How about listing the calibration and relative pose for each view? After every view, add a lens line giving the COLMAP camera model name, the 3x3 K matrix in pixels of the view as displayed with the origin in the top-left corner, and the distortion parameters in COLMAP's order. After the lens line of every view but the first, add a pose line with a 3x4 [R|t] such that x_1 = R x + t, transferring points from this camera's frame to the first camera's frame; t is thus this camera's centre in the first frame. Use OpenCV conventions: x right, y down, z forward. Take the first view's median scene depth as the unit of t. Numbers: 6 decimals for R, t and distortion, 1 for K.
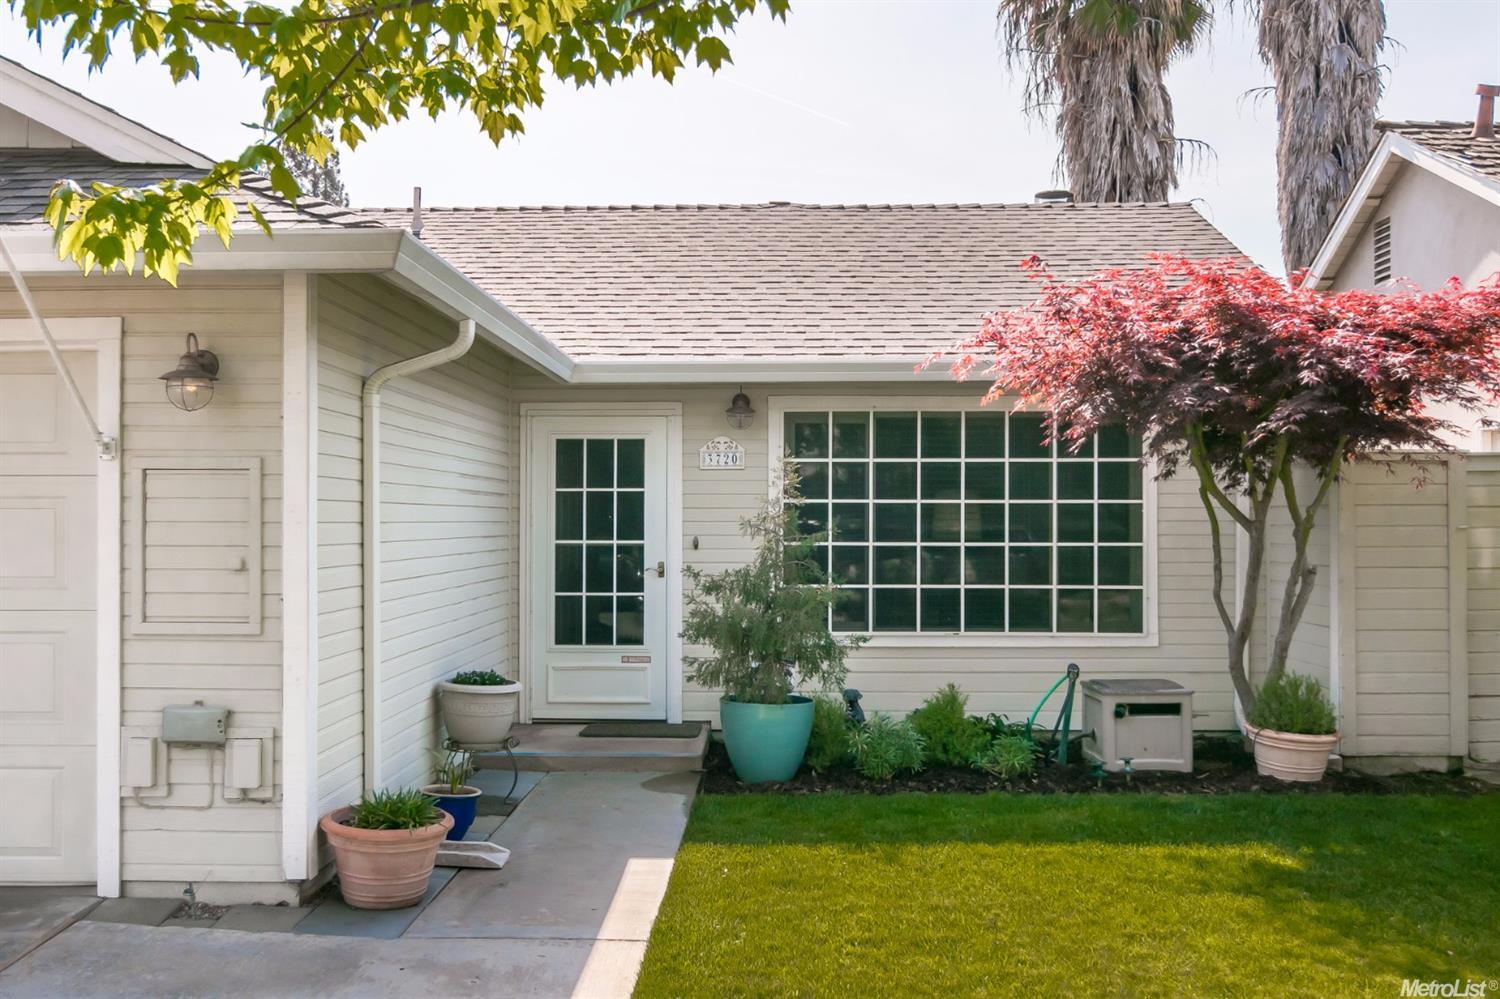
lens RADIAL K [[1356.9, 0, 750.0], [0, 1356.9, 499.5], [0, 0, 1]] dist [0.046863, 0.009114]
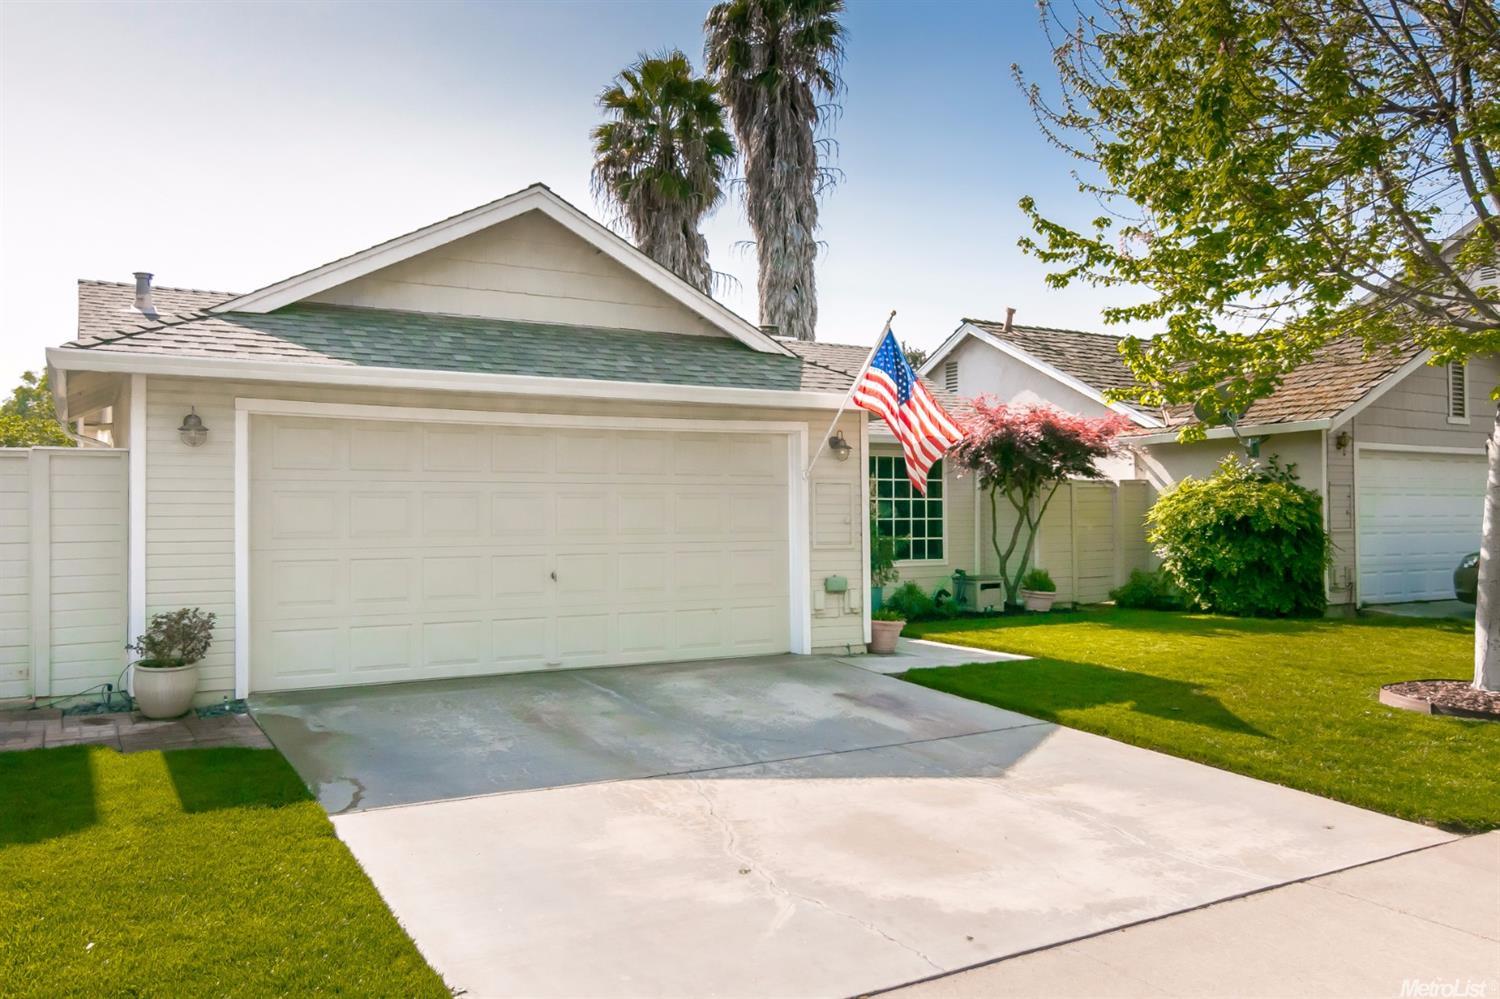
lens RADIAL K [[1199.1, 0, 750.0], [0, 1199.1, 499.5], [0, 0, 1]] dist [-0.002081, -0.000621]
pose [[0.848708, -0.003862, 0.528847, -0.983562], [0.008547, 0.999943, -0.006413, 0.011774], [-0.528792, 0.009962, 0.848693, -0.460772]]
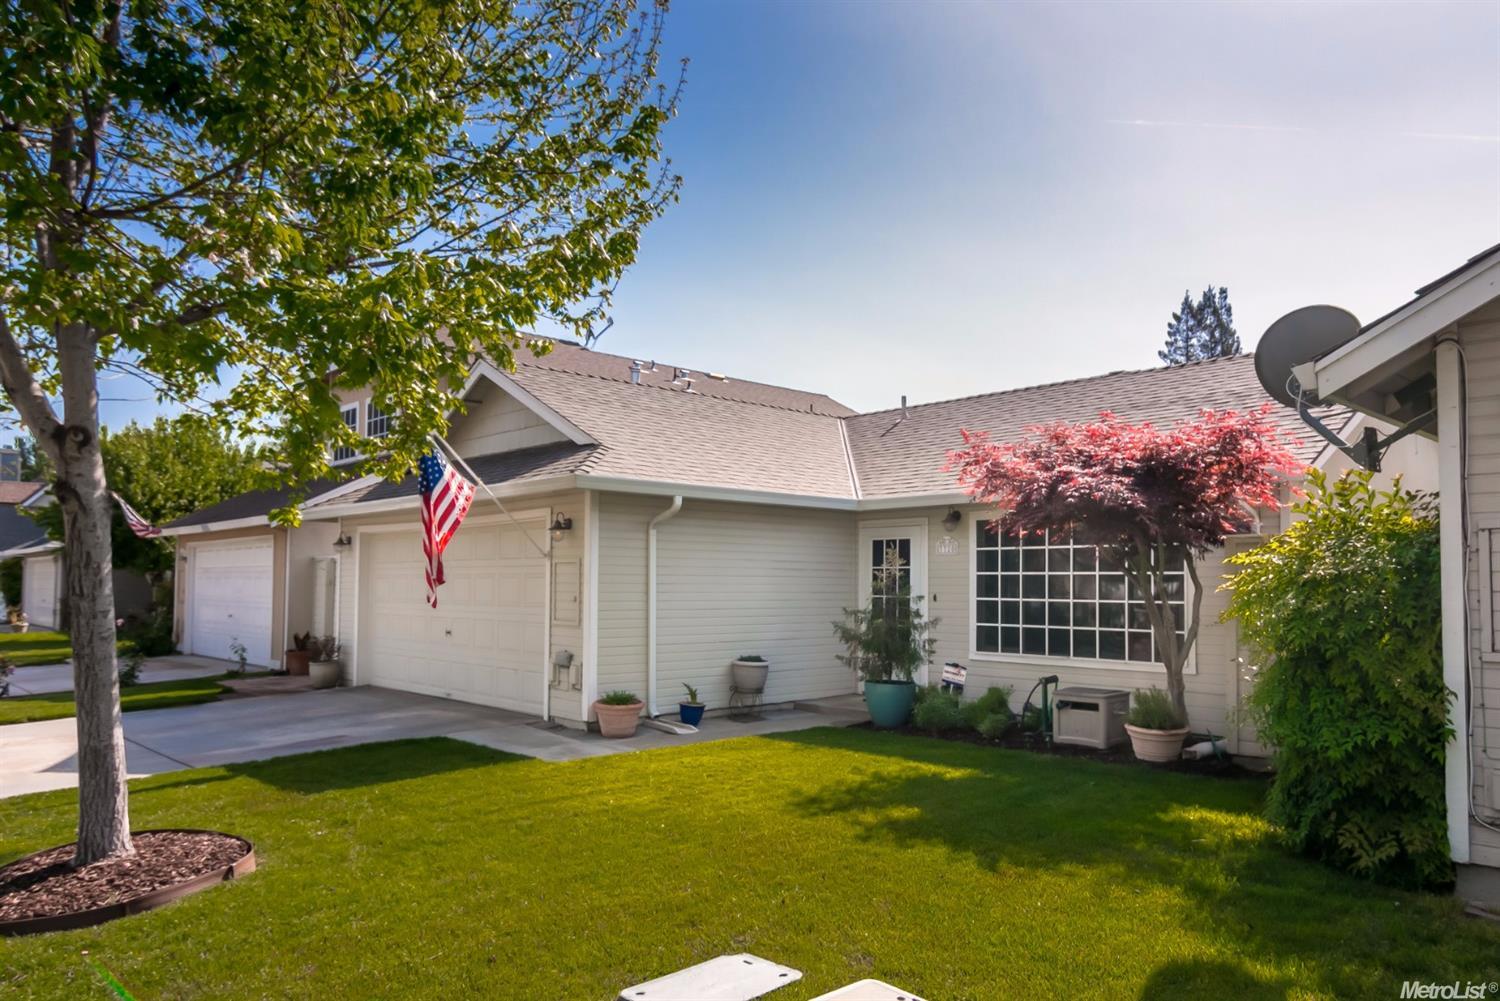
lens RADIAL K [[995.8, 0, 753.2], [0, 995.8, 531.2], [0, 0, 1]] dist [0.000147, 0.000034]
pose [[0.708637, -0.032291, -0.704834, 0.709758], [0.004354, 0.999133, -0.041397, -0.001318], [0.705560, 0.026267, 0.708163, -0.068994]]
